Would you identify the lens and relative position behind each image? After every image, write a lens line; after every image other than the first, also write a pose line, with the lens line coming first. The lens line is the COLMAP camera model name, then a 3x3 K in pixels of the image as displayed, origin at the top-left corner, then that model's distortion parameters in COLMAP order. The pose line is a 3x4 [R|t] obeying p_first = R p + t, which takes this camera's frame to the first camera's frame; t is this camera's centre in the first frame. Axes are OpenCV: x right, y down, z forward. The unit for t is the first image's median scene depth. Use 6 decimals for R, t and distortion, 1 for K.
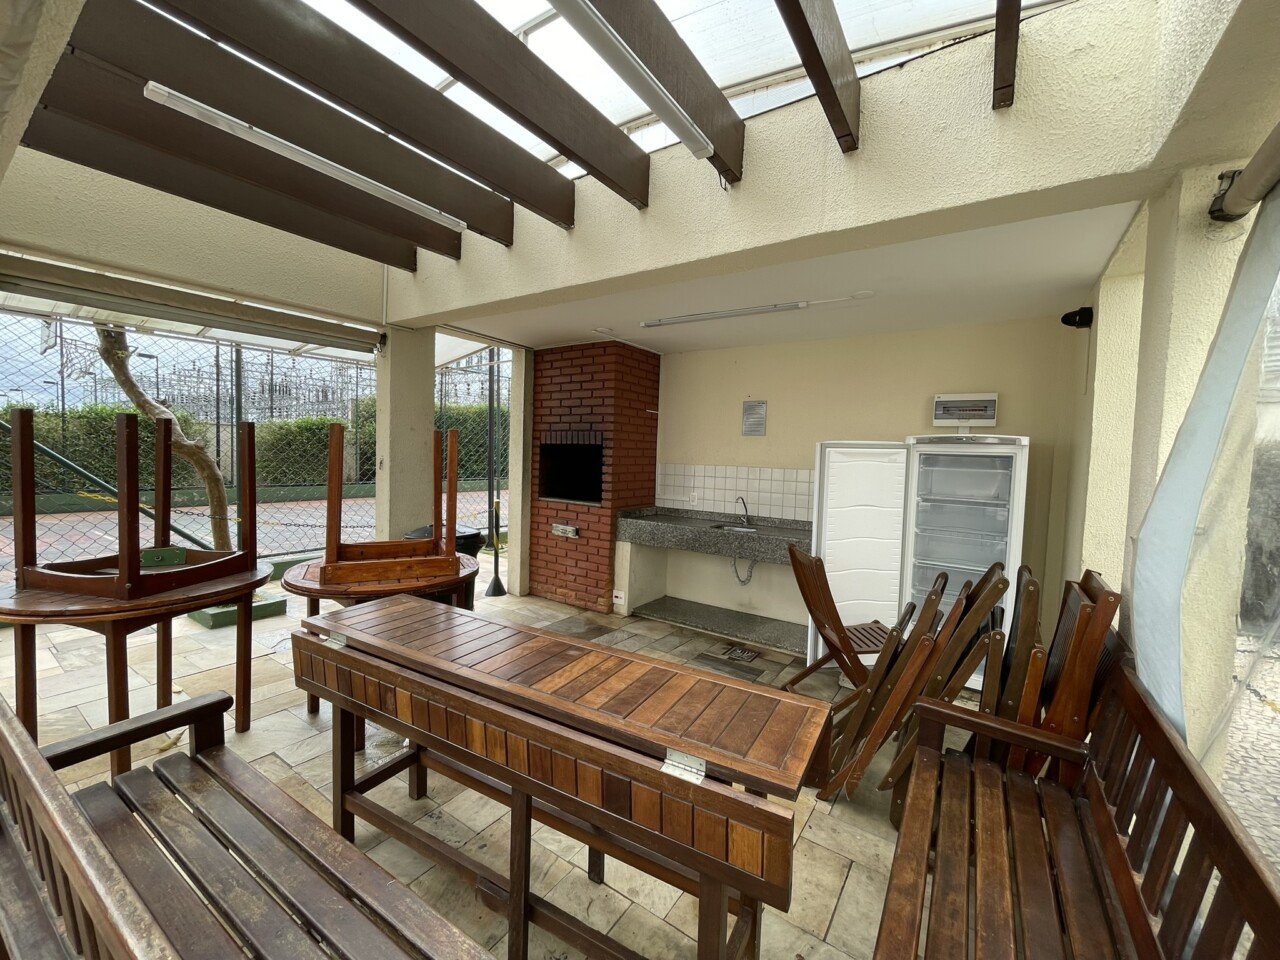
lens RADIAL K [[516.1, 0, 642.9], [0, 516.1, 473.4], [0, 0, 1]] dist [0.000174, -0.000328]
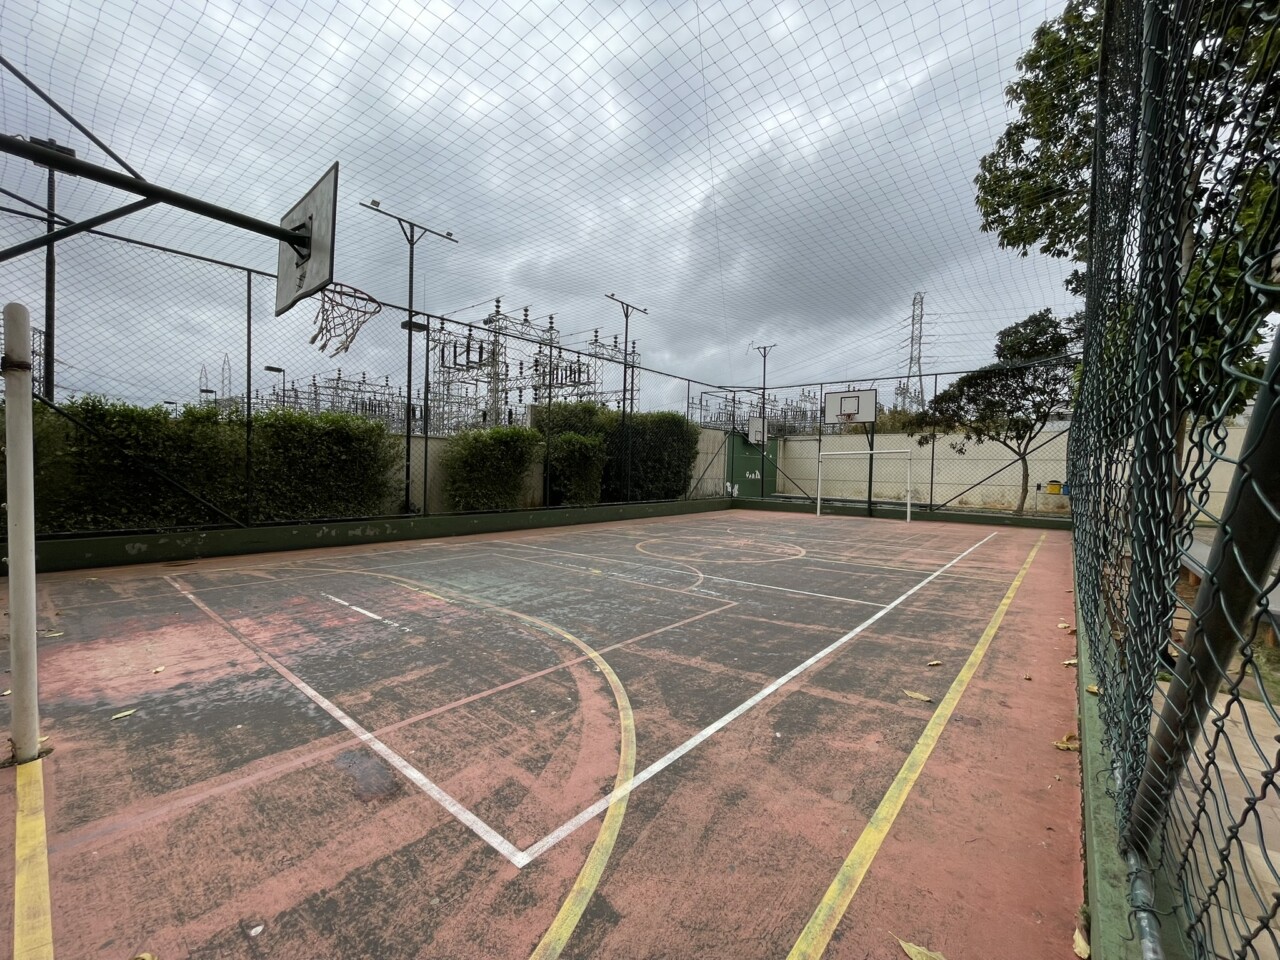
lens RADIAL K [[516.1, 0, 639.6], [0, 516.1, 466.5], [0, 0, 1]] dist [0.000174, -0.000328]
pose [[0.994750, -0.001796, -0.102316, -0.467788], [-0.002809, 0.998990, -0.044850, -0.017027], [0.102294, 0.044902, 0.993740, 0.305444]]
